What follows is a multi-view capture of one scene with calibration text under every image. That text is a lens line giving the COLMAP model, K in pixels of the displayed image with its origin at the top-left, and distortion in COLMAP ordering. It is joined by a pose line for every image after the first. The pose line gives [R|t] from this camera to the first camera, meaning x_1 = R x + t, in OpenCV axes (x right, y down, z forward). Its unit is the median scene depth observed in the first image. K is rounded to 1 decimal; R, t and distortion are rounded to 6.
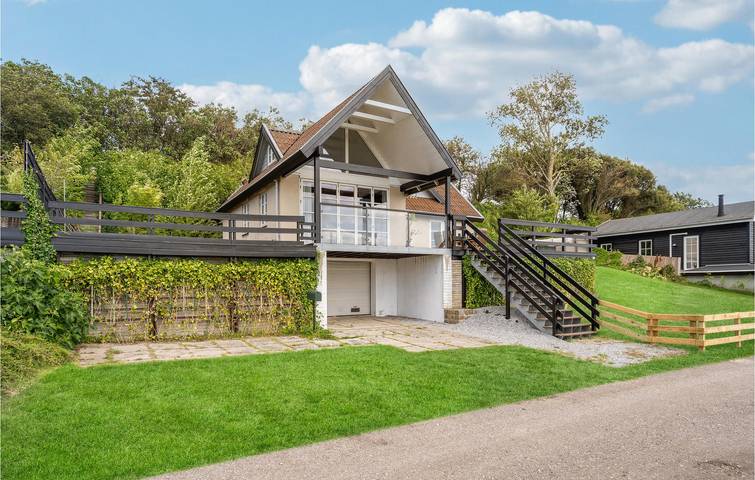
lens RADIAL K [[431.0, 0, 342.9], [0, 431.0, 289.5], [0, 0, 1]] dist [0.003455, 0.000507]
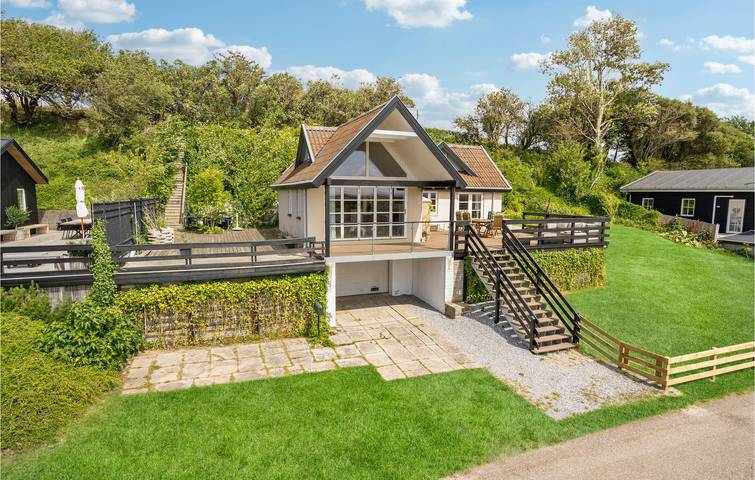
lens RADIAL K [[377.2, 0, 355.3], [0, 377.2, 230.7], [0, 0, 1]] dist [0.002899, 0.000239]
pose [[0.987189, 0.034366, -0.155812, 0.162615], [-0.019370, 0.995119, 0.096762, -0.260451], [0.158377, -0.092504, 0.983036, -0.008867]]
